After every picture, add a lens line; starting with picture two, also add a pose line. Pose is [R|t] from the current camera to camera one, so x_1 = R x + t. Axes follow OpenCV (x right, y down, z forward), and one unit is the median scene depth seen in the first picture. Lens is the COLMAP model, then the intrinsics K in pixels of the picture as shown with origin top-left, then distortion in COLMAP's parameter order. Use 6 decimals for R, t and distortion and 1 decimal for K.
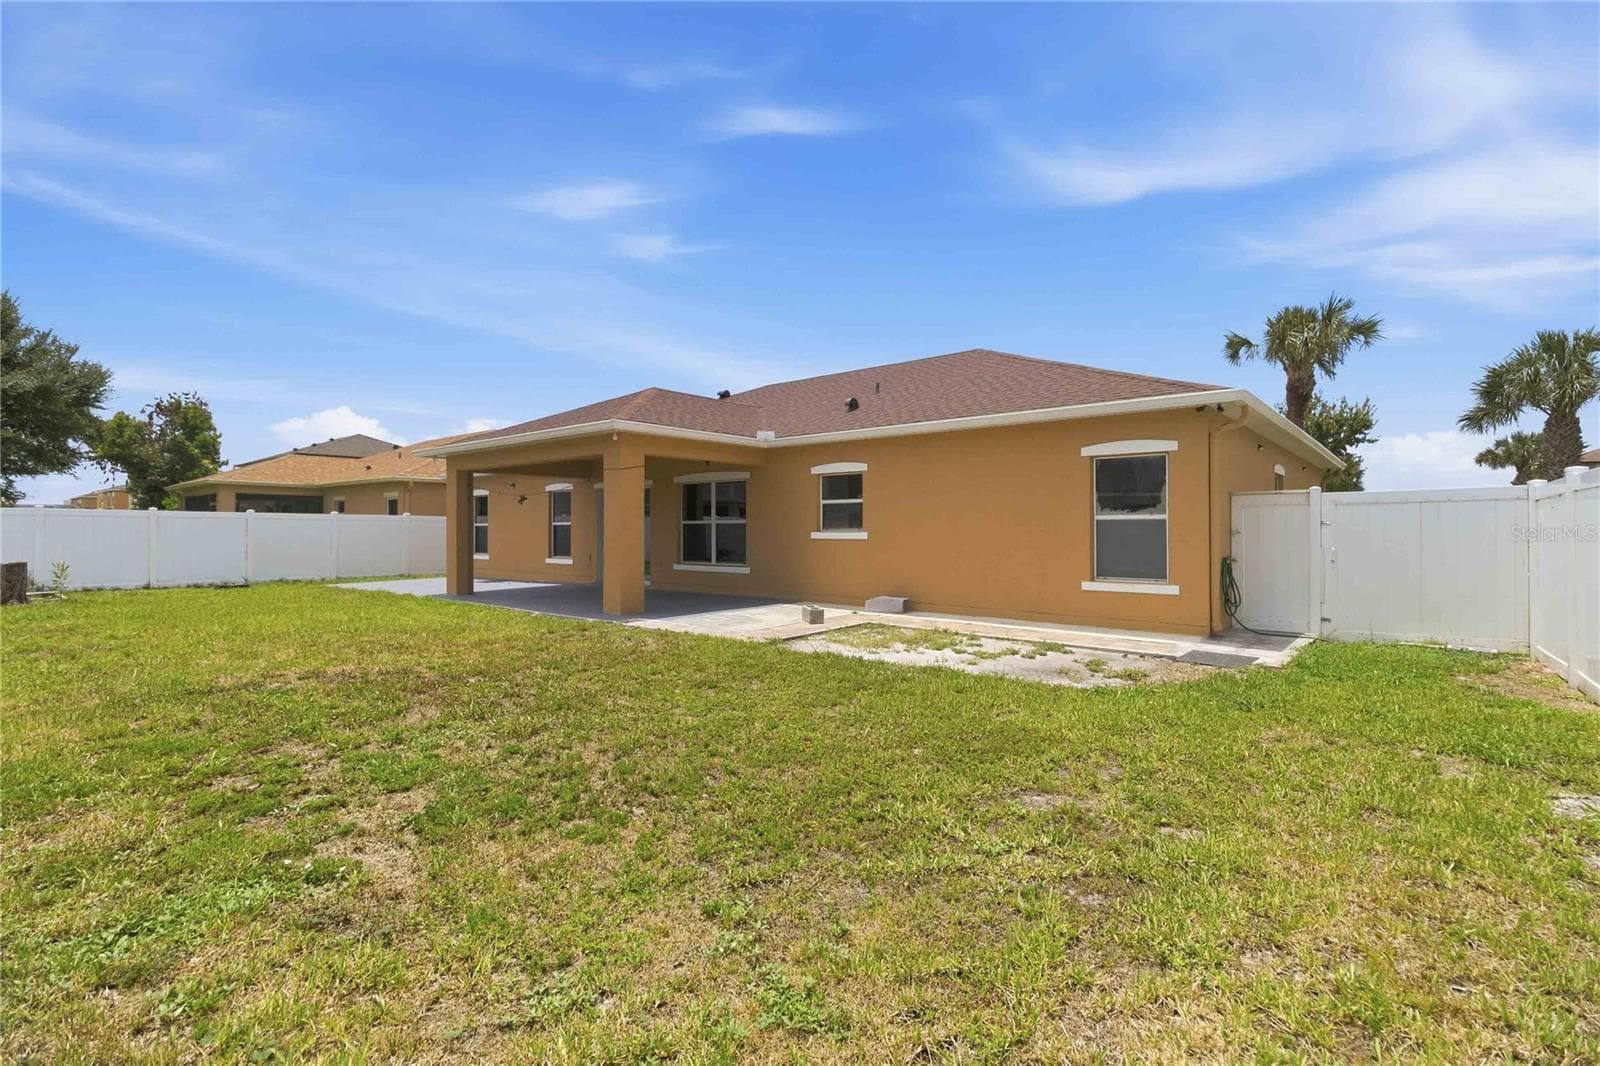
lens RADIAL K [[708.8, 0, 831.8], [0, 708.8, 503.9], [0, 0, 1]] dist [0.001526, 0.000128]
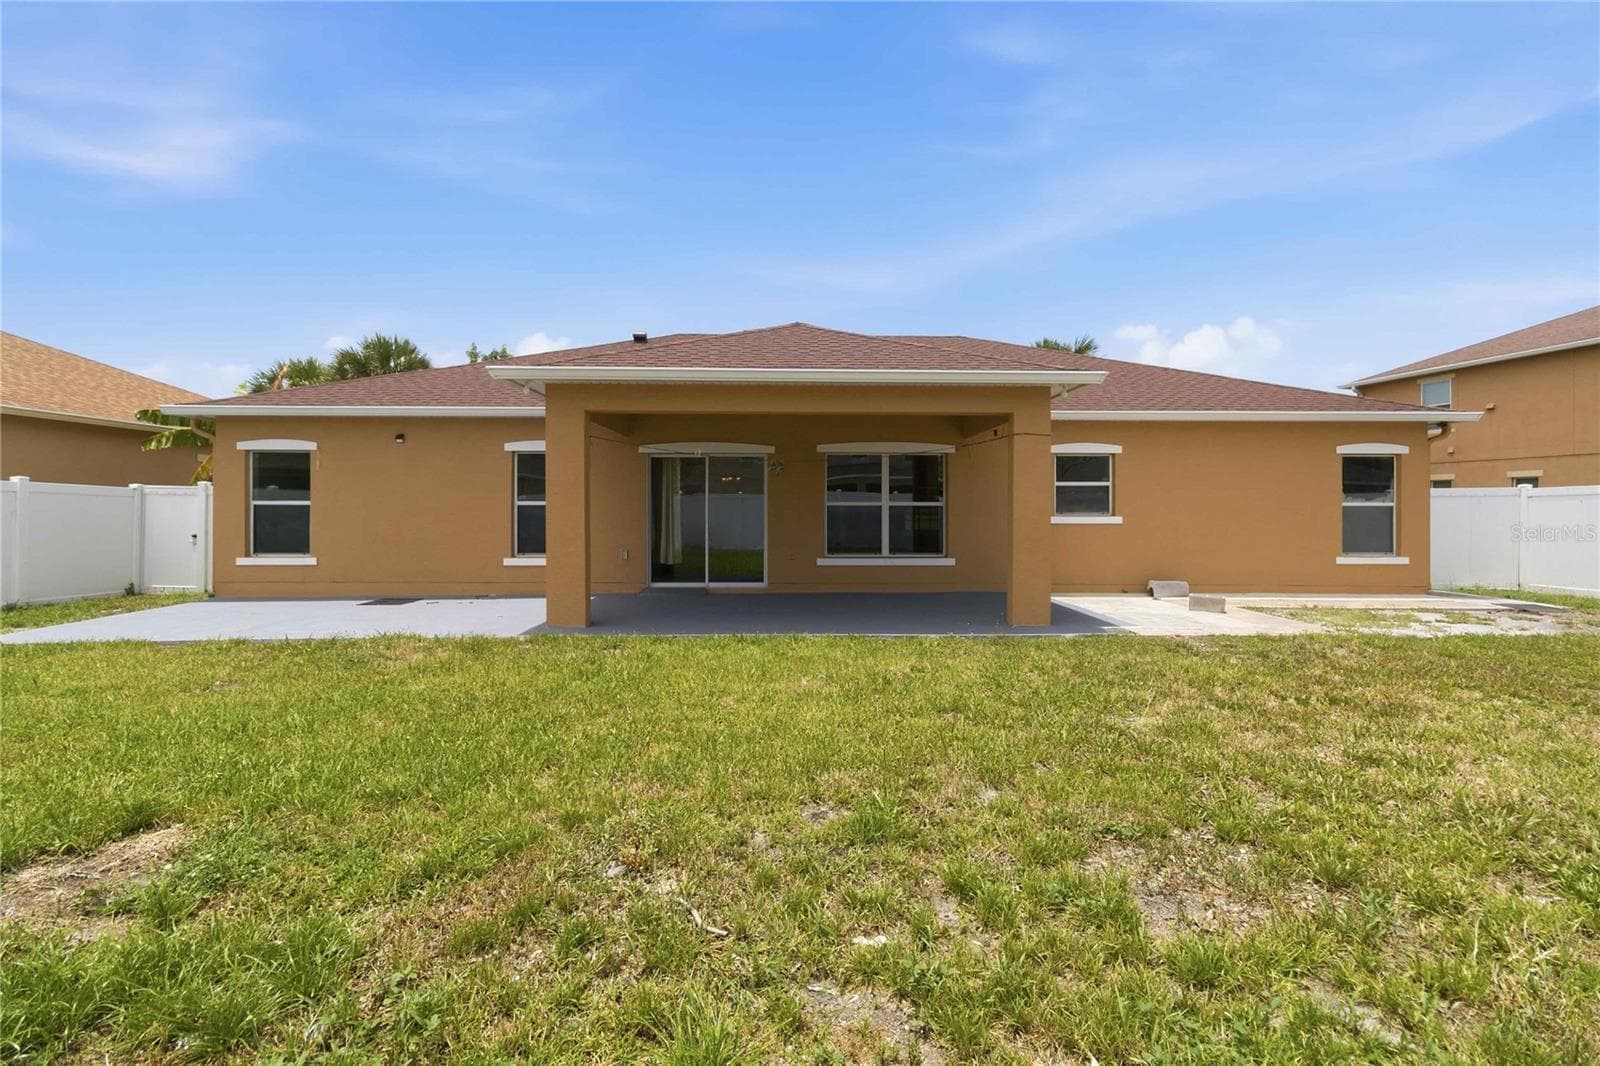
lens RADIAL K [[708.8, 0, 831.8], [0, 708.8, 503.9], [0, 0, 1]] dist [0.001526, 0.000128]
pose [[0.791752, 0.003822, 0.610831, -0.716313], [-0.022232, 0.999498, 0.022562, 0.008282], [-0.610438, -0.031443, 0.791440, 0.396661]]
